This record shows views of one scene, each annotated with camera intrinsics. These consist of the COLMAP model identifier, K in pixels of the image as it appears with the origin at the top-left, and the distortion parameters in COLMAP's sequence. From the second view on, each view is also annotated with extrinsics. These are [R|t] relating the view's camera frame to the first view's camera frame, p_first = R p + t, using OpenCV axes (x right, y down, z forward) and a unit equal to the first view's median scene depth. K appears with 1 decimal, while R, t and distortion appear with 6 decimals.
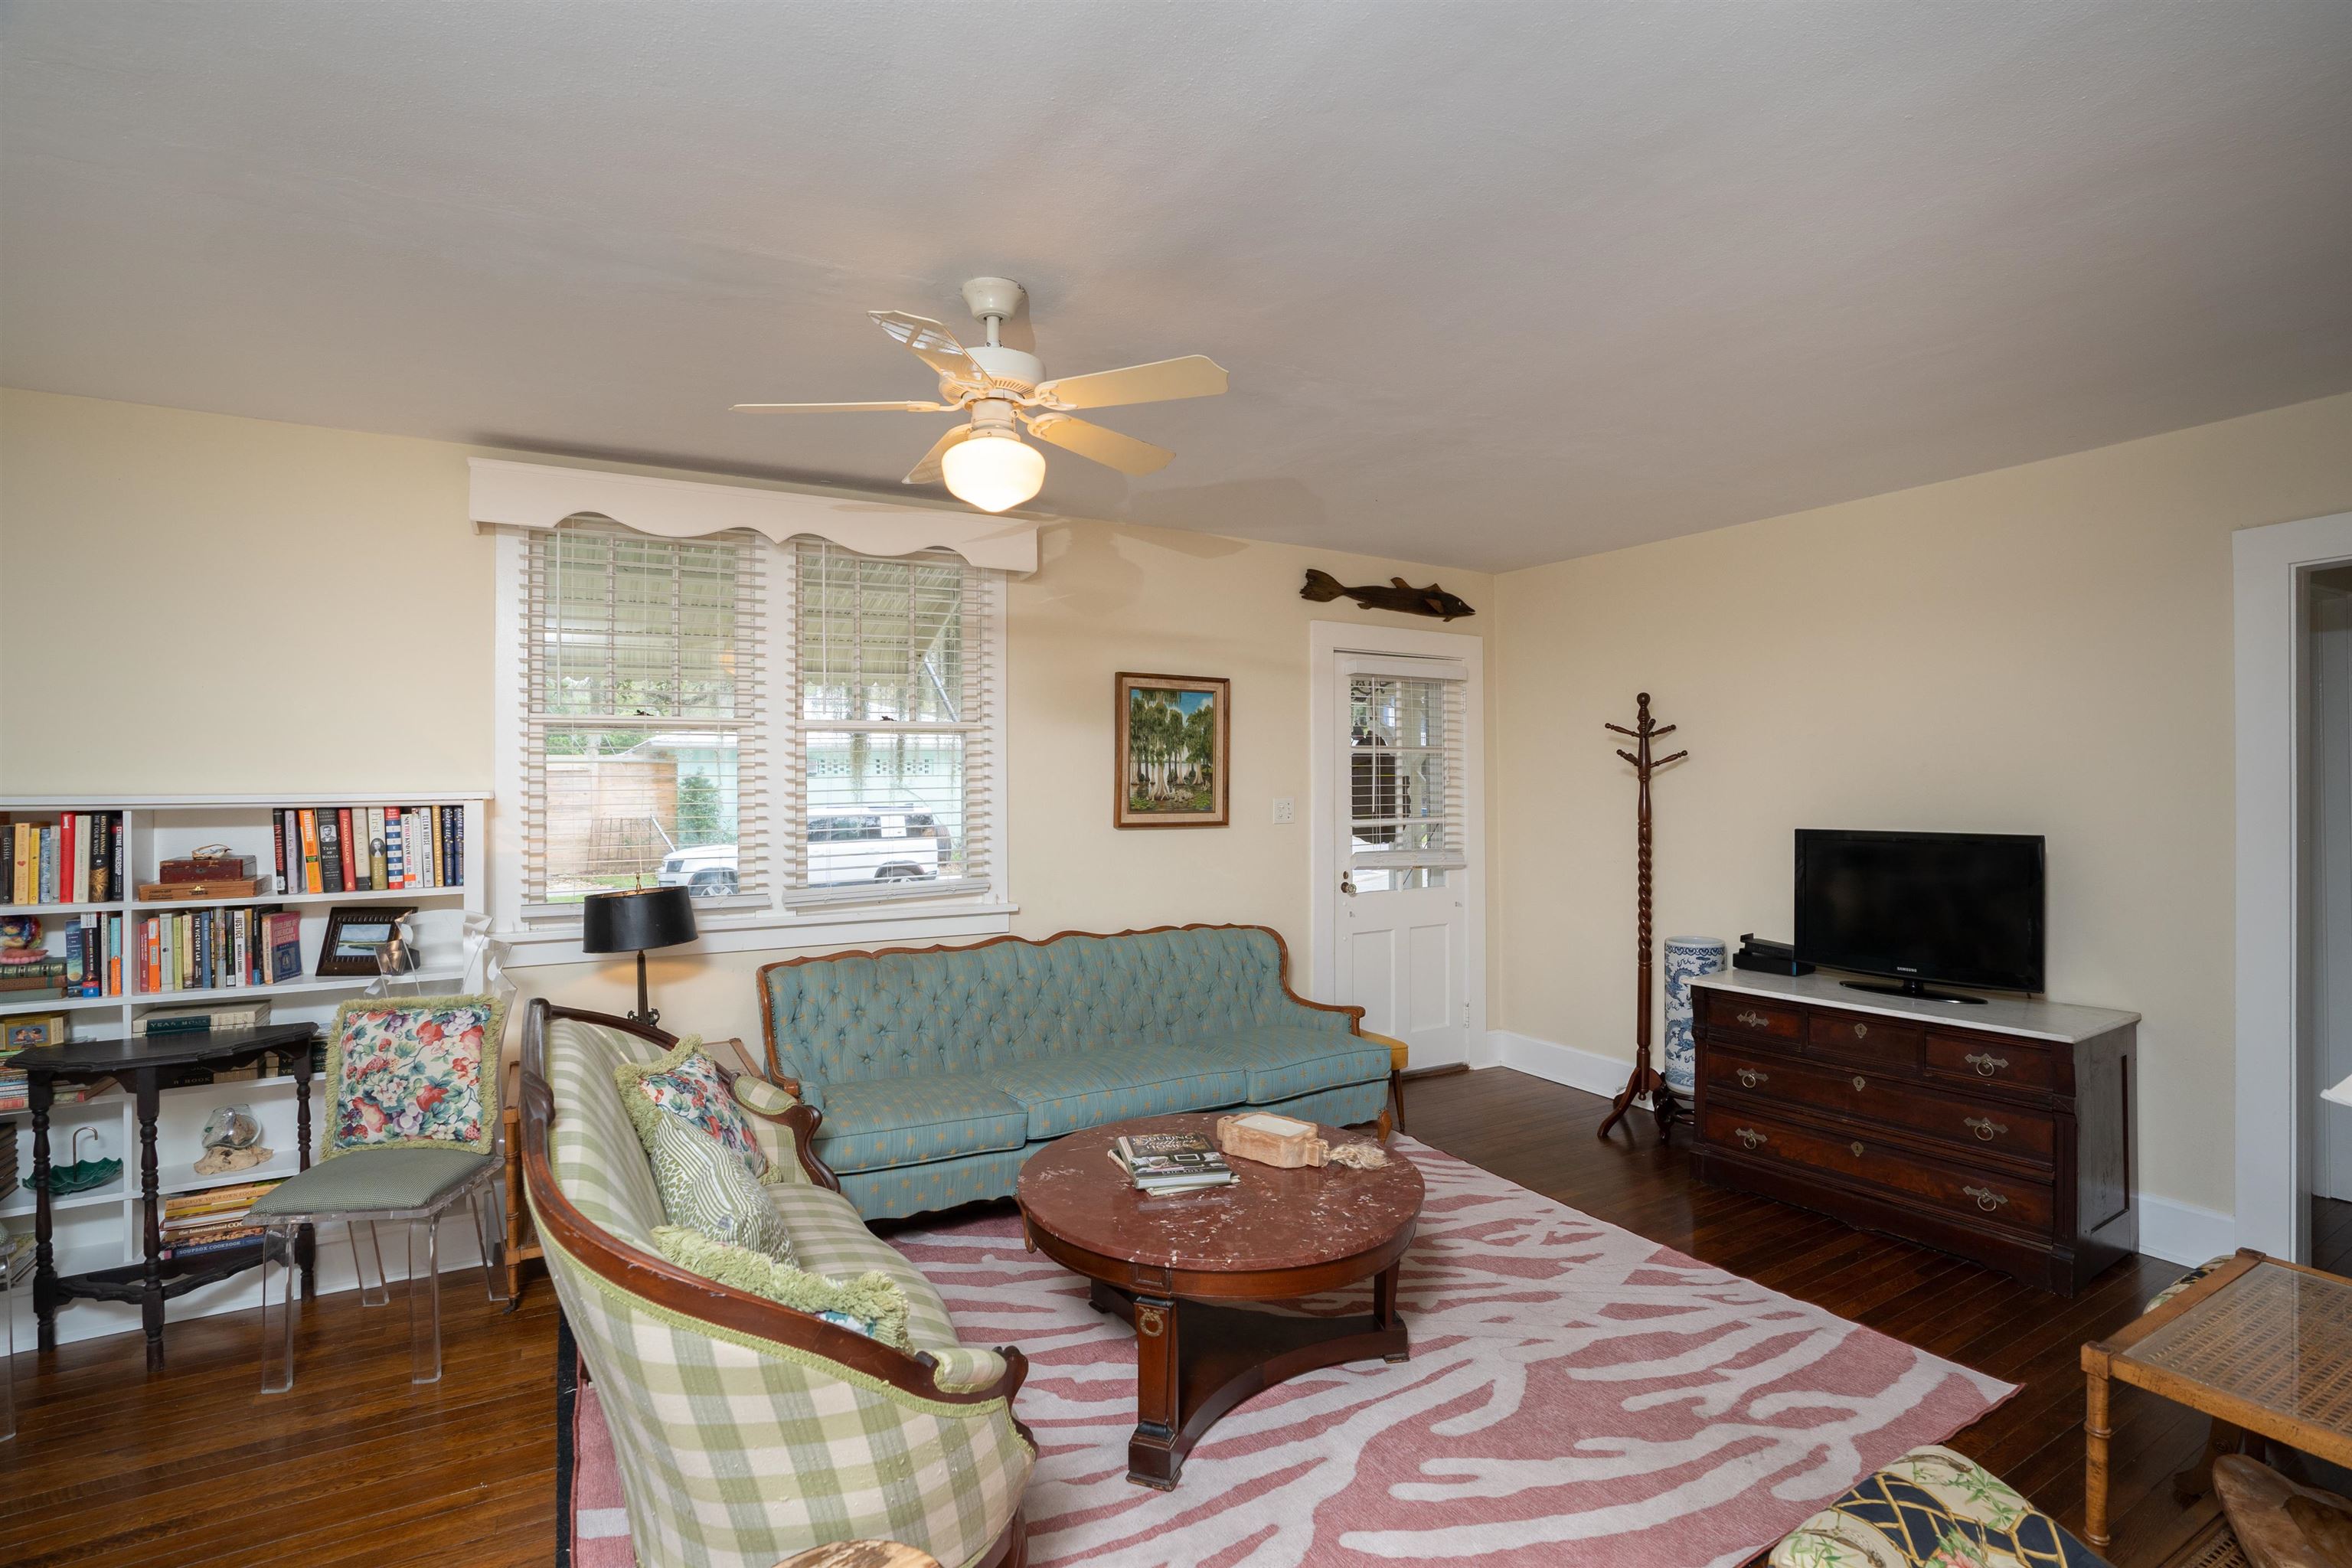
lens RADIAL K [[1073.6, 0, 1176.0], [0, 1073.6, 784.0], [0, 0, 1]] dist [-0.001274, -0.000367]
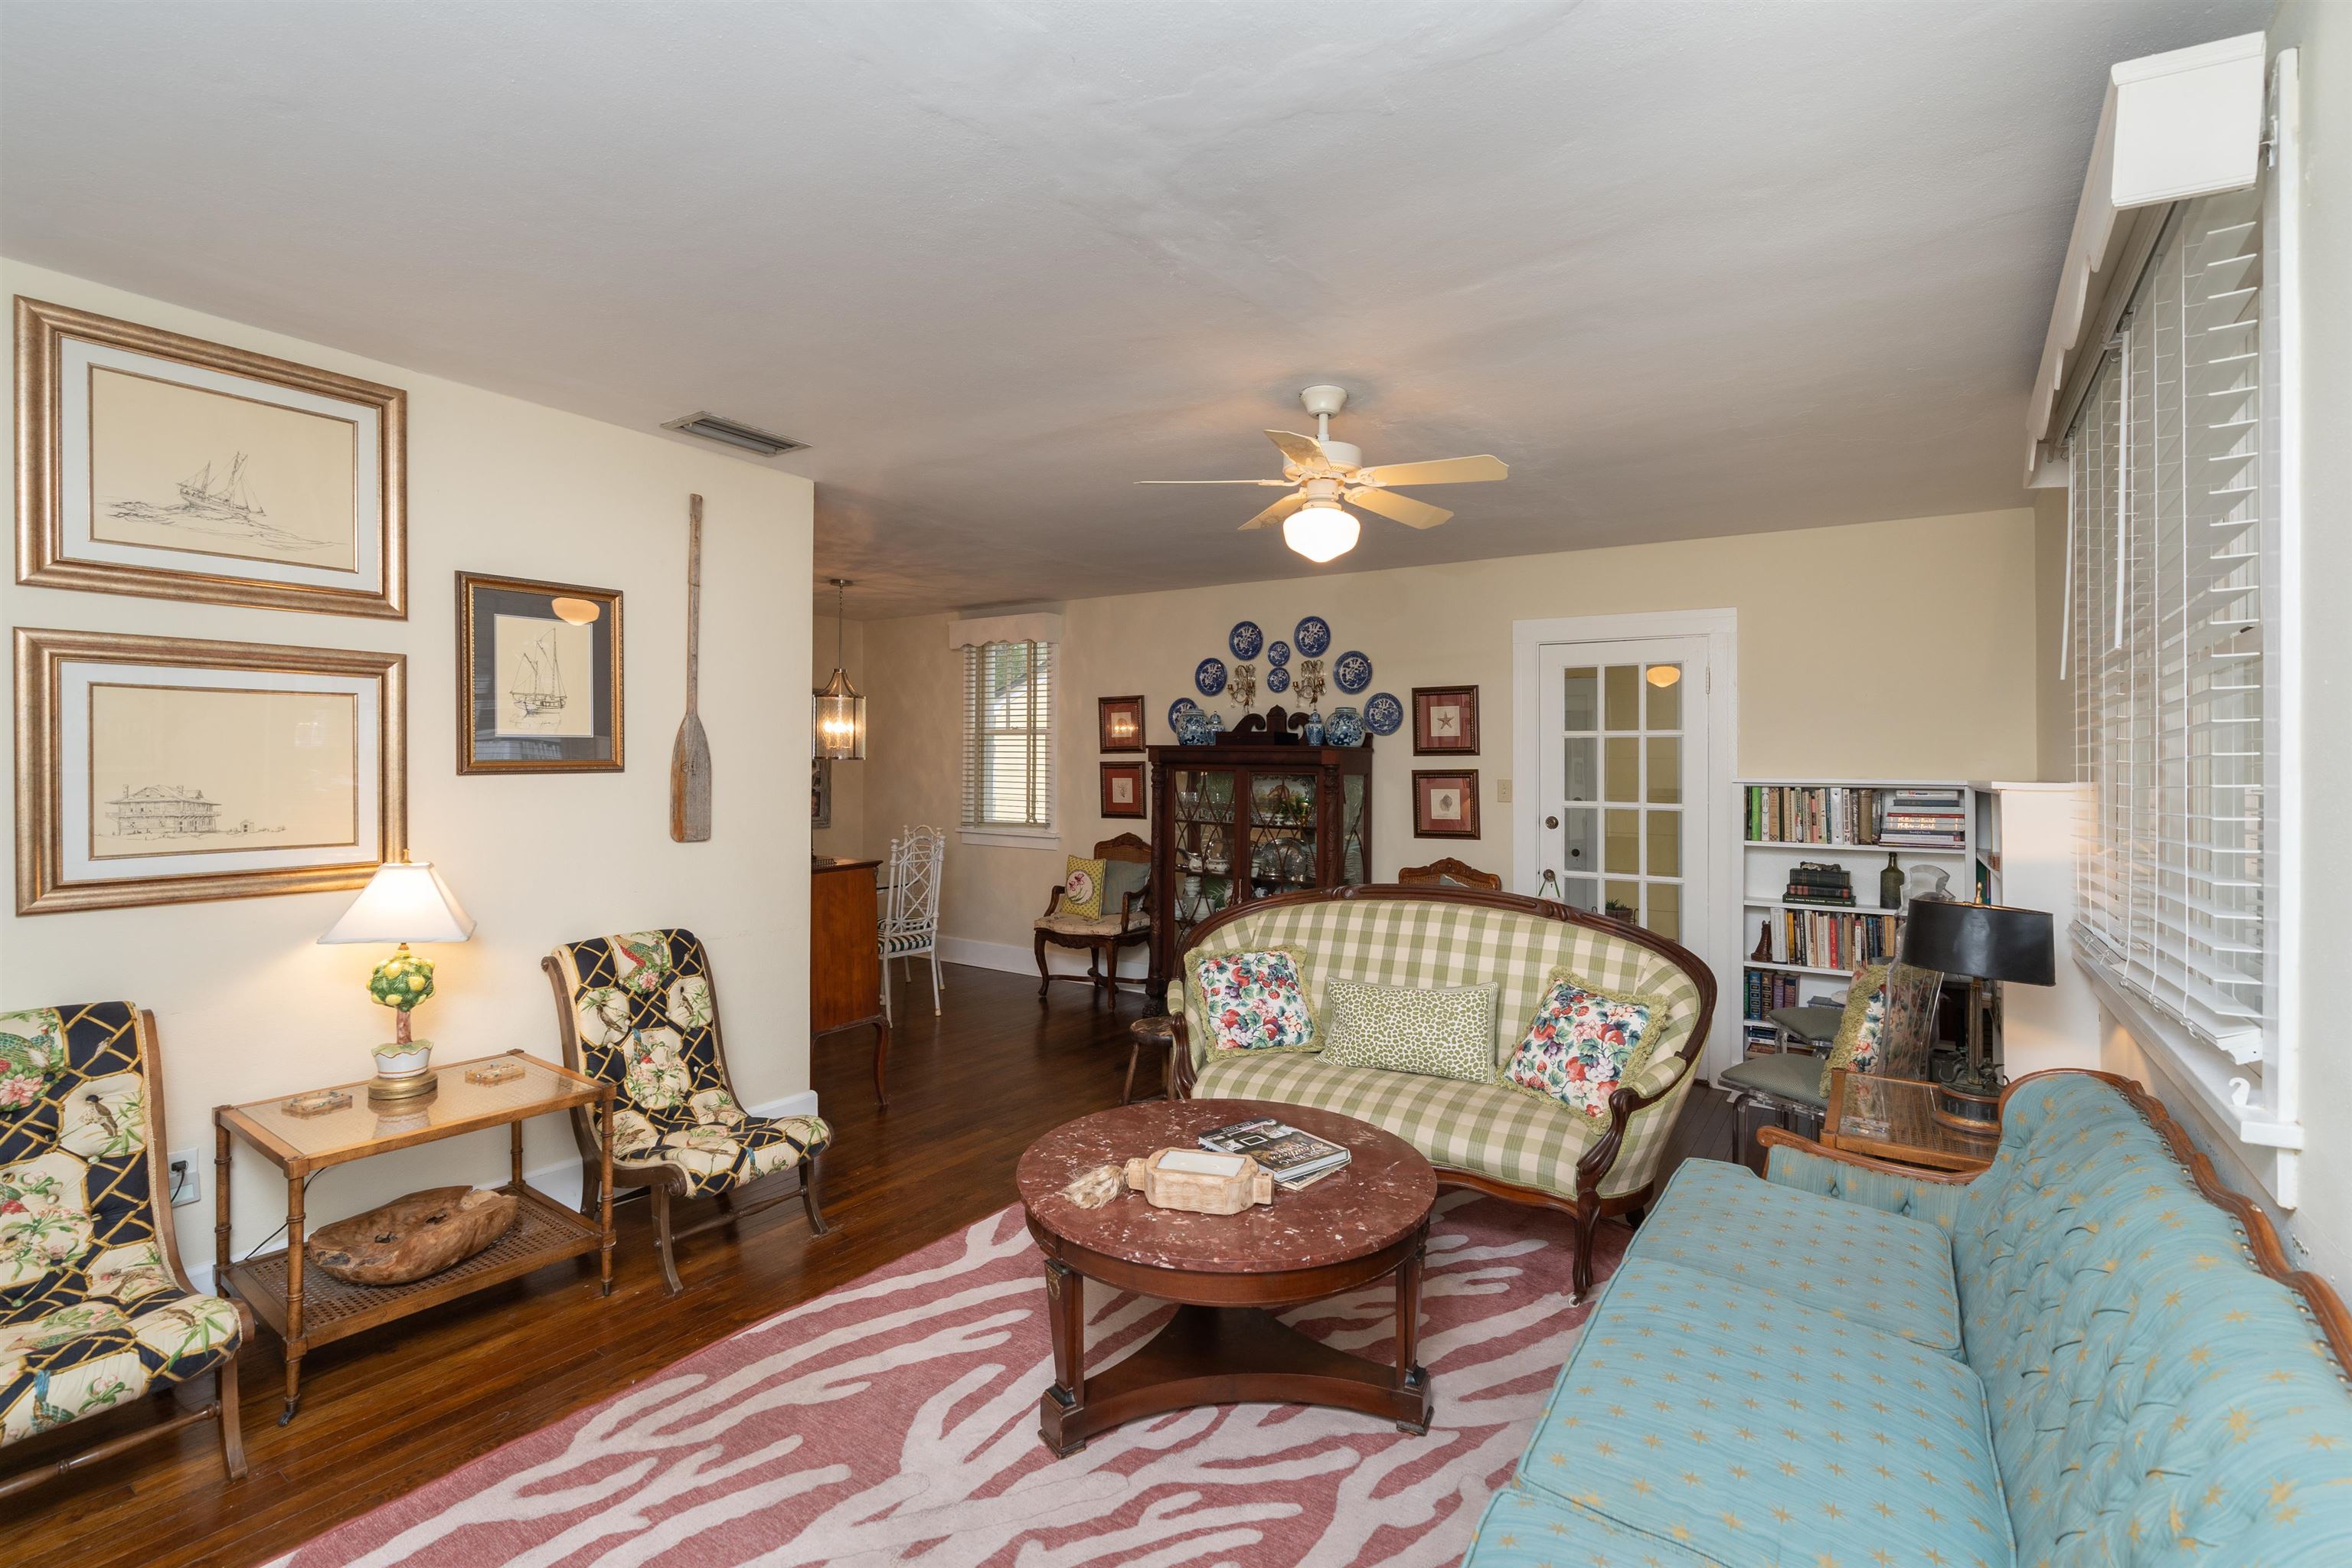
lens RADIAL K [[1073.6, 0, 1176.0], [0, 1073.6, 784.0], [0, 0, 1]] dist [-0.001274, -0.000367]
pose [[-0.900080, -0.004041, -0.435705, 0.538098], [-0.008612, 0.999927, 0.008517, 0.017680], [0.435639, 0.011418, -0.900049, 1.979949]]
